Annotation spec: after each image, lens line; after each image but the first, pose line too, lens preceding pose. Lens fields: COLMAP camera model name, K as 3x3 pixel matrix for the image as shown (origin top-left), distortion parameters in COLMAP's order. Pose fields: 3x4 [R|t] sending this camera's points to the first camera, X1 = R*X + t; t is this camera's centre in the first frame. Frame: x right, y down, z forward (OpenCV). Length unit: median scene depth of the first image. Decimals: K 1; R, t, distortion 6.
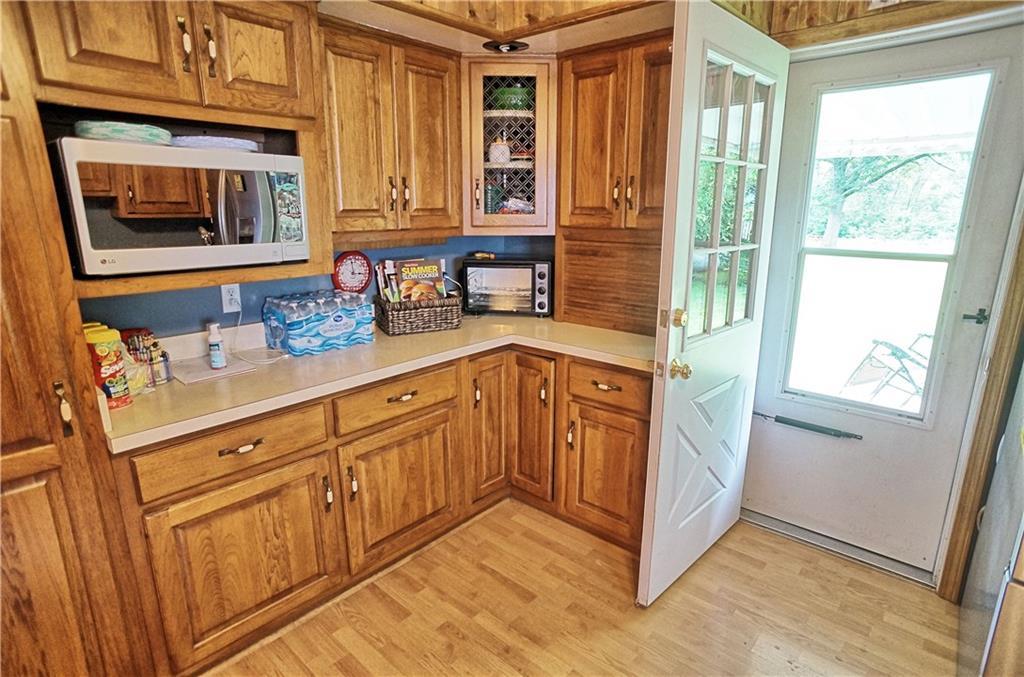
lens RADIAL K [[536.5, 0, 515.2], [0, 536.5, 340.0], [0, 0, 1]] dist [-0.062549, 0.042350]
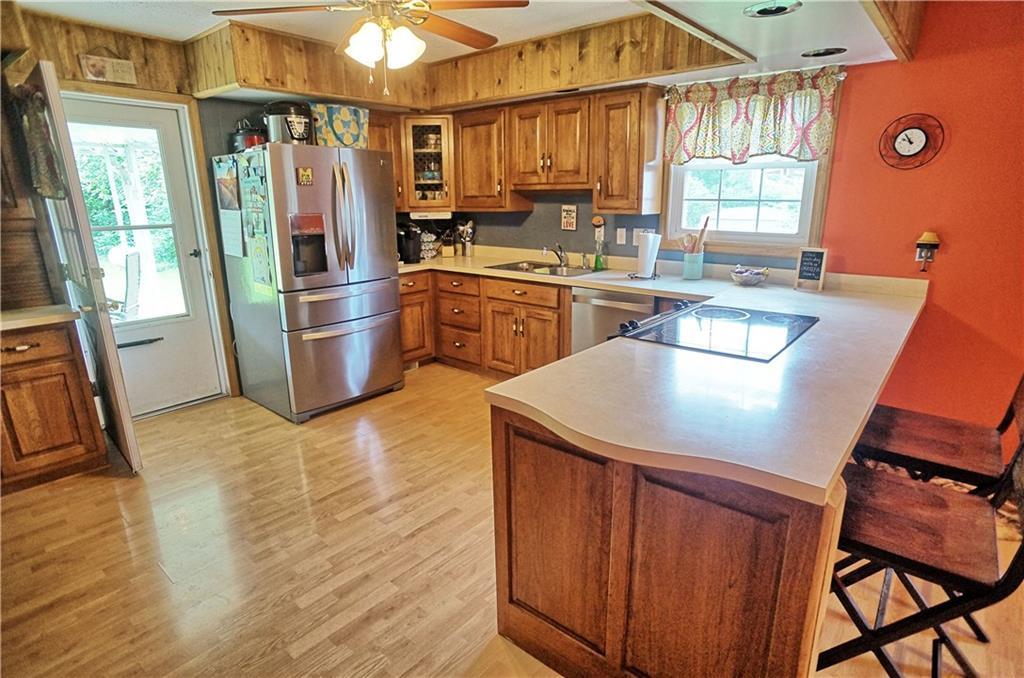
lens RADIAL K [[536.5, 0, 515.2], [0, 536.5, 340.5], [0, 0, 1]] dist [-0.062549, 0.042350]
pose [[-0.020512, -0.258522, 0.965787, -1.103243], [0.245832, 0.935030, 0.255510, 0.047402], [-0.969095, 0.242663, 0.044374, -0.168159]]
